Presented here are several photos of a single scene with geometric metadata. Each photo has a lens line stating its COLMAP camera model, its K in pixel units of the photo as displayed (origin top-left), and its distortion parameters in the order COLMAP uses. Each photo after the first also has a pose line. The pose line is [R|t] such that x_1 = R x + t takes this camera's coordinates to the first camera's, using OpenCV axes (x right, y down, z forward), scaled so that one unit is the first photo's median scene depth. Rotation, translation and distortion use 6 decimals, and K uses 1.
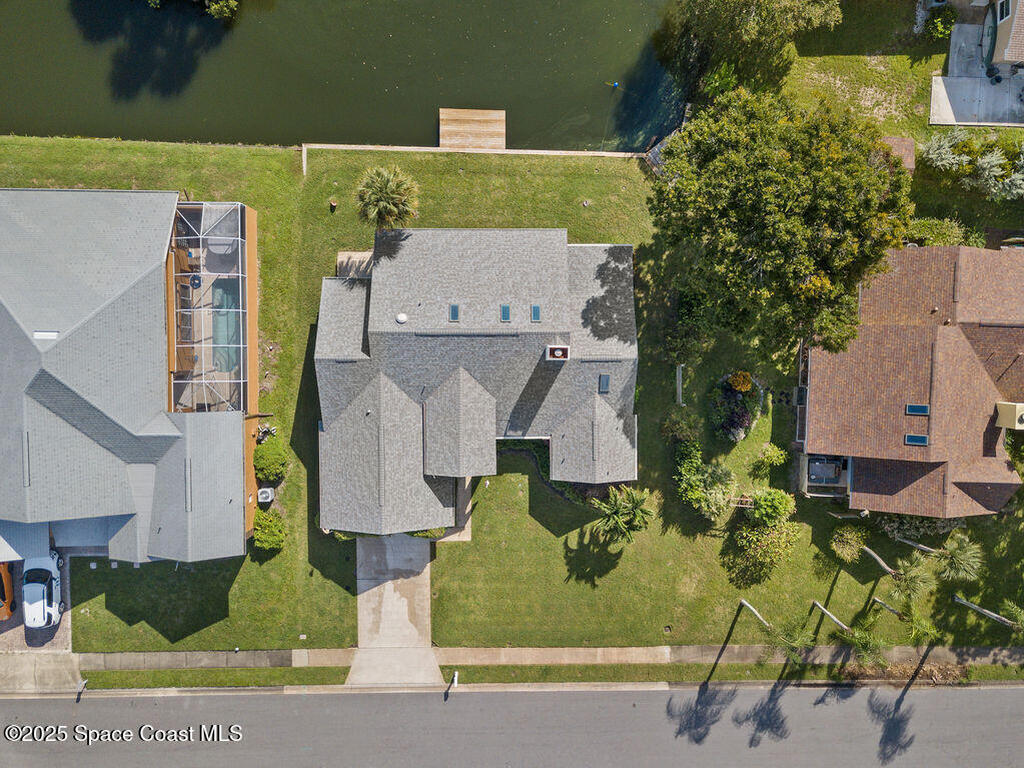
lens RADIAL K [[825.0, 0, 512.0], [0, 825.0, 384.0], [0, 0, 1]] dist [0.017273, 0.001219]
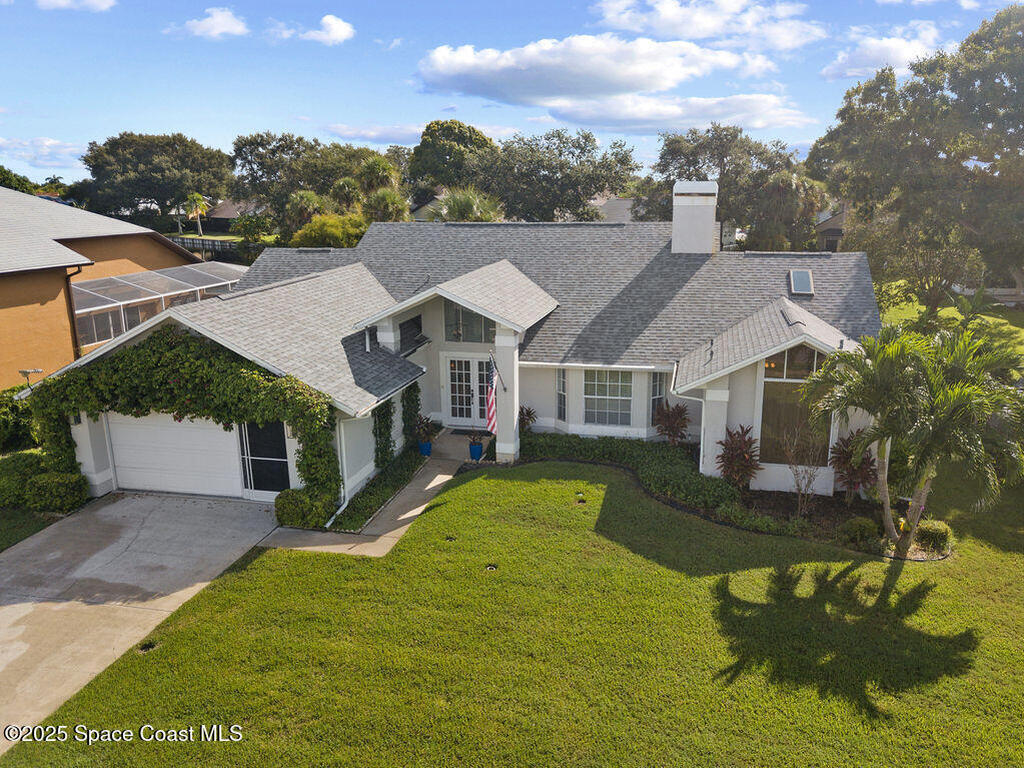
lens RADIAL K [[794.8, 0, 516.0], [0, 794.8, 386.6], [0, 0, 1]] dist [0.021396, -0.001666]
pose [[0.972016, 0.034595, -0.232353, 0.058511], [-0.234502, 0.201424, -0.951019, 0.432245], [0.013901, 0.978893, 0.203900, 0.885340]]
